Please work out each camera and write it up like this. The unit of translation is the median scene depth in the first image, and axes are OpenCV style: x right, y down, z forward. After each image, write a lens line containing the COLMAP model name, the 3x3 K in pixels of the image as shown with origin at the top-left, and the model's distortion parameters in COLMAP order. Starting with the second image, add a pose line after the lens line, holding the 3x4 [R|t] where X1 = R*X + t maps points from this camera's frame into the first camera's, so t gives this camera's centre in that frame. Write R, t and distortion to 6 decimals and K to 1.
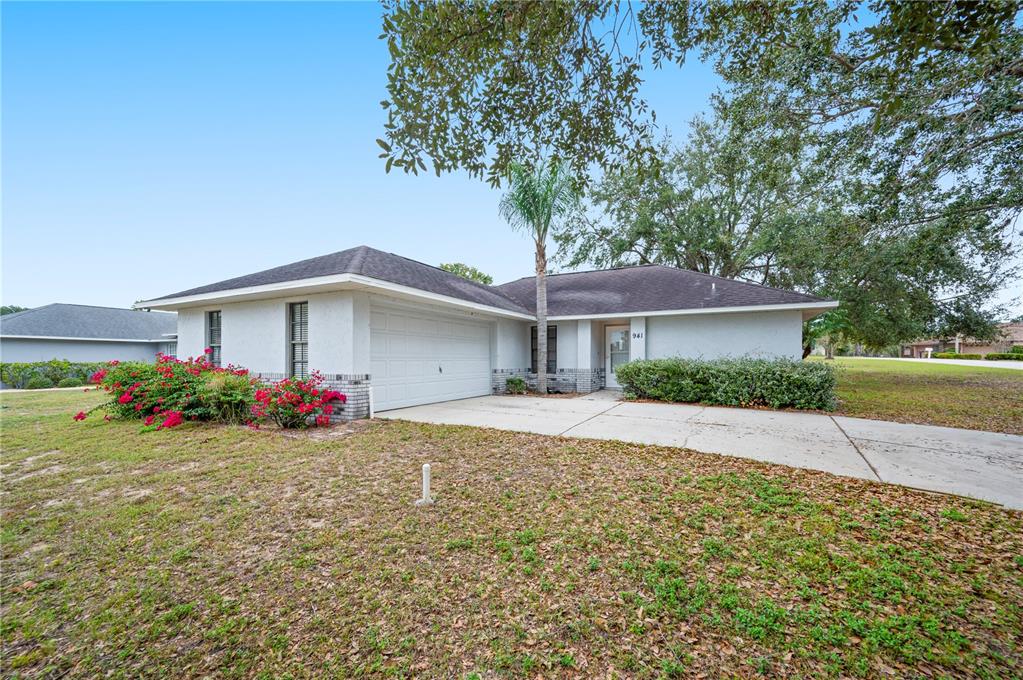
lens RADIAL K [[405.6, 0, 508.6], [0, 405.6, 357.5], [0, 0, 1]] dist [-0.000643, -0.000101]
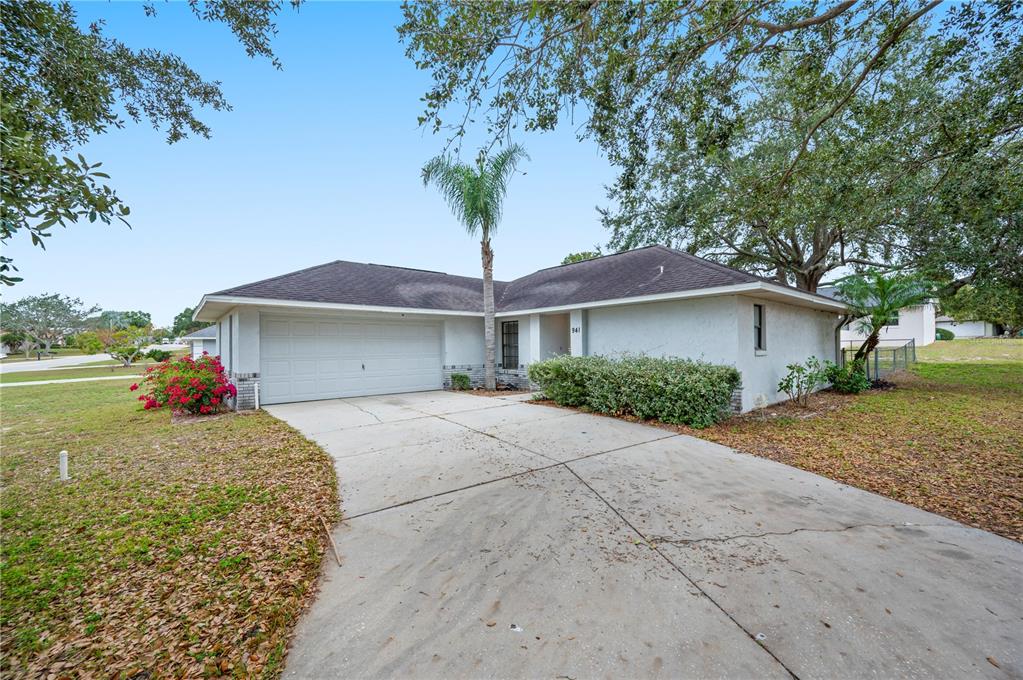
lens RADIAL K [[407.9, 0, 511.5], [0, 407.9, 340.0], [0, 0, 1]] dist [-0.000253, -0.000014]
pose [[0.923502, -0.015730, -0.383272, 0.534297], [0.011937, 0.999853, -0.012272, -0.021669], [0.383408, 0.006758, 0.923554, 0.096868]]
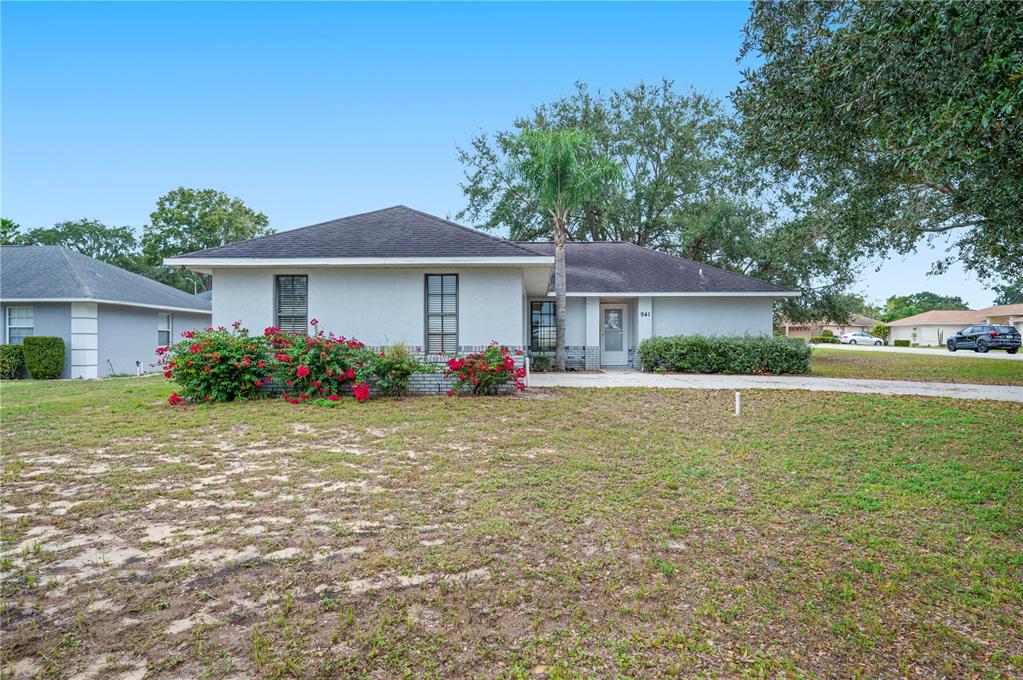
lens RADIAL K [[594.5, 0, 511.5], [0, 594.5, 340.0], [0, 0, 1]] dist [0.042069, 0.000332]
pose [[0.899391, 0.004273, 0.437124, -0.675286], [-0.002856, 0.999988, -0.003899, 0.019988], [-0.437136, 0.002259, 0.899393, -0.248323]]
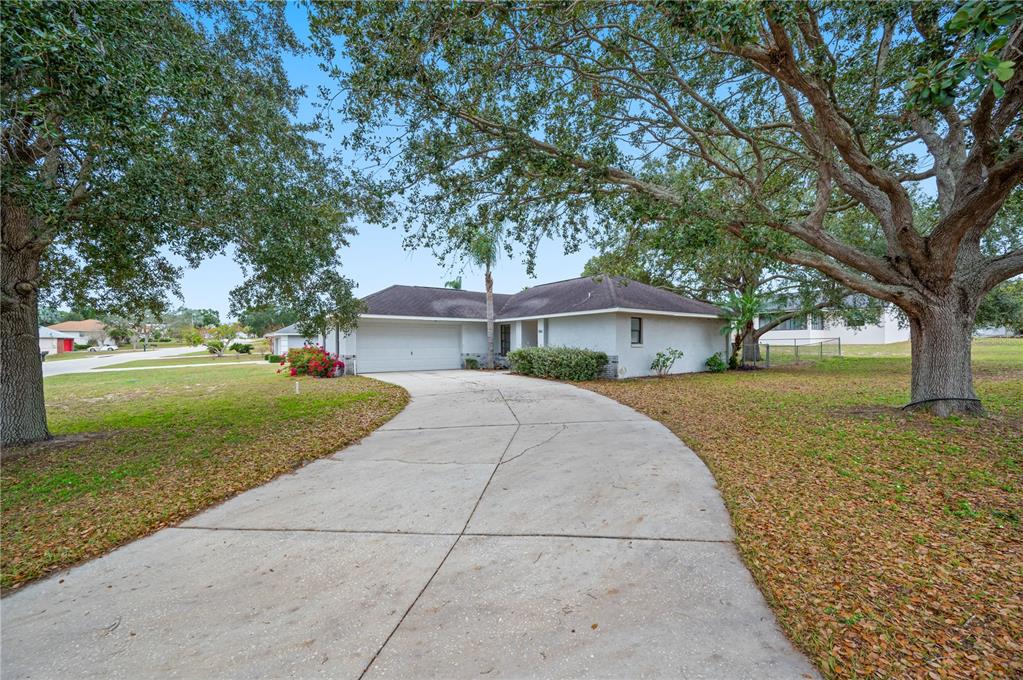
lens RADIAL K [[407.9, 0, 511.5], [0, 407.9, 340.0], [0, 0, 1]] dist [-0.000253, -0.000014]
pose [[0.887531, -0.007110, -0.460693, 0.905009], [0.006328, 0.999975, -0.003242, -0.017922], [0.460705, -0.000038, 0.887554, -0.362953]]
